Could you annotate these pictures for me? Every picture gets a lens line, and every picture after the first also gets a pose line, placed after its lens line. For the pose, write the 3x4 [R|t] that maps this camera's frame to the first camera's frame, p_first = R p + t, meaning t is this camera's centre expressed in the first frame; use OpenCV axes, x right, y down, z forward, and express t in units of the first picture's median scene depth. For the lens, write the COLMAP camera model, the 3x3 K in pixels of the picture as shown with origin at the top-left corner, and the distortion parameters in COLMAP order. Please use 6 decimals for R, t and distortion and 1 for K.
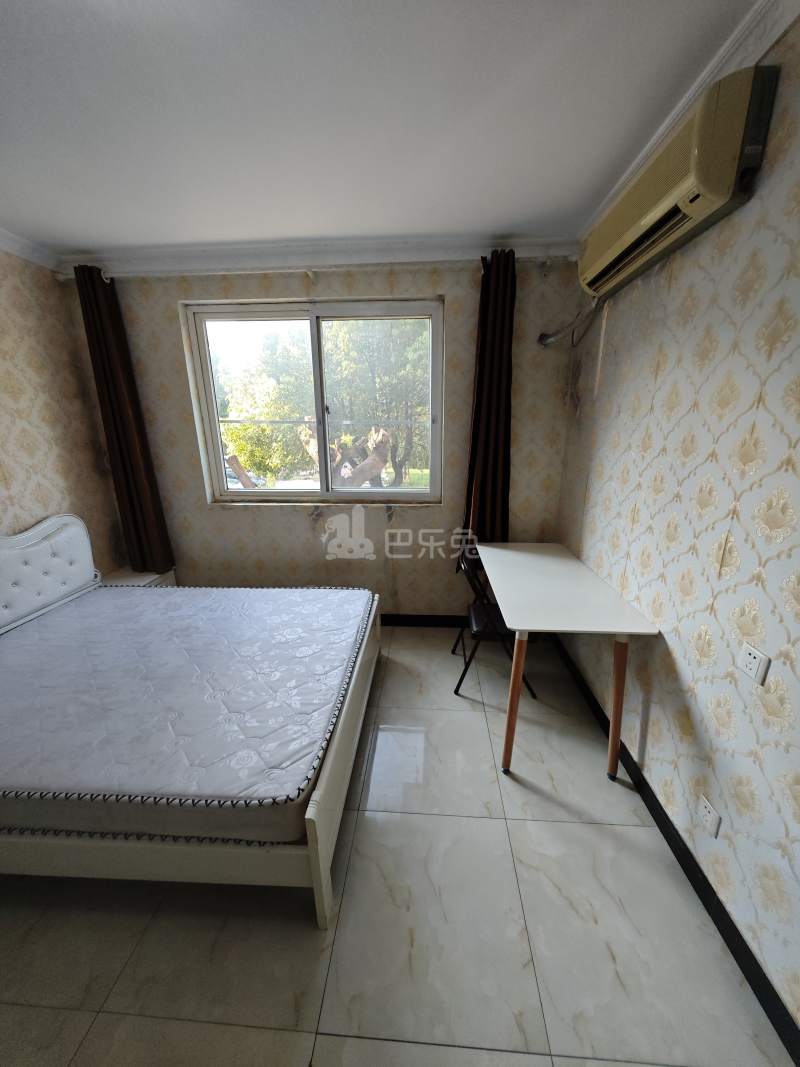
lens RADIAL K [[377.9, 0, 405.6], [0, 377.9, 530.9], [0, 0, 1]] dist [0.000031, -0.000689]
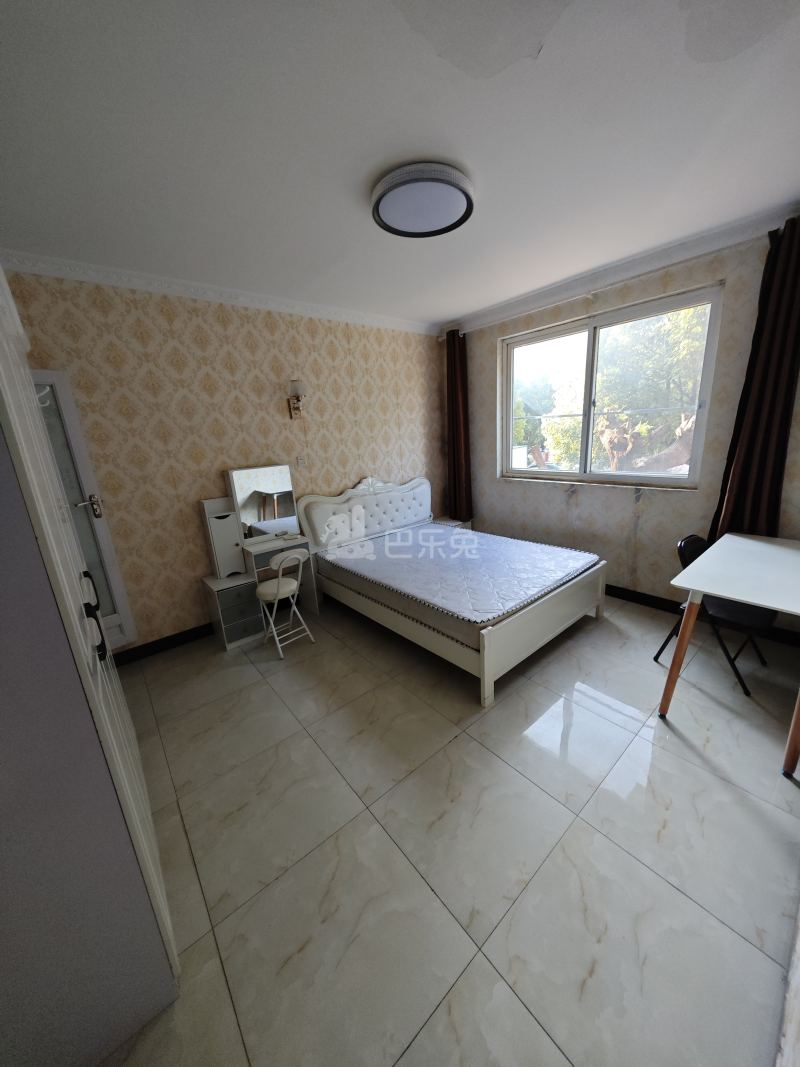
lens RADIAL K [[377.9, 0, 403.6], [0, 377.9, 532.8], [0, 0, 1]] dist [0.000031, -0.000689]
pose [[0.682973, 0.158479, -0.713045, 0.329148], [-0.144464, 0.986204, 0.080820, 0.080133], [0.716016, 0.047811, 0.696445, -0.269543]]
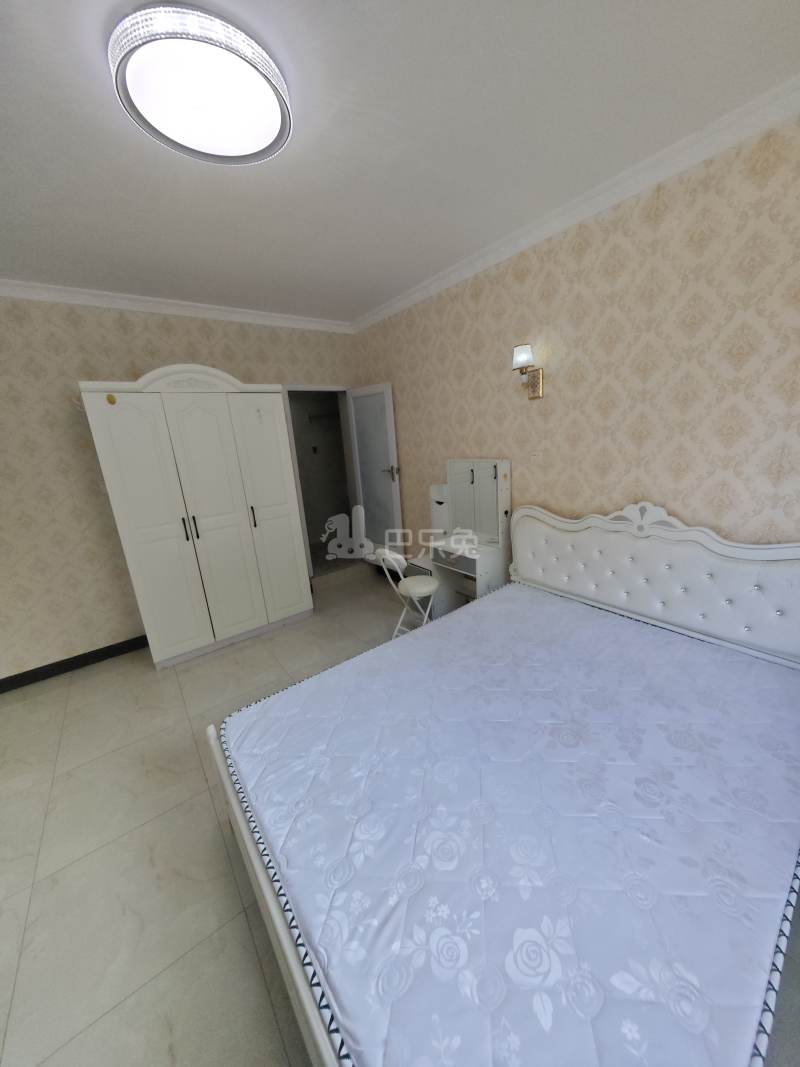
lens RADIAL K [[377.9, 0, 405.8], [0, 377.9, 531.7], [0, 0, 1]] dist [0.000031, -0.000689]
pose [[-0.752512, 0.225593, -0.618735, -0.042923], [-0.097869, 0.890764, 0.443804, -0.251308], [0.651266, 0.394523, -0.648232, 0.922692]]
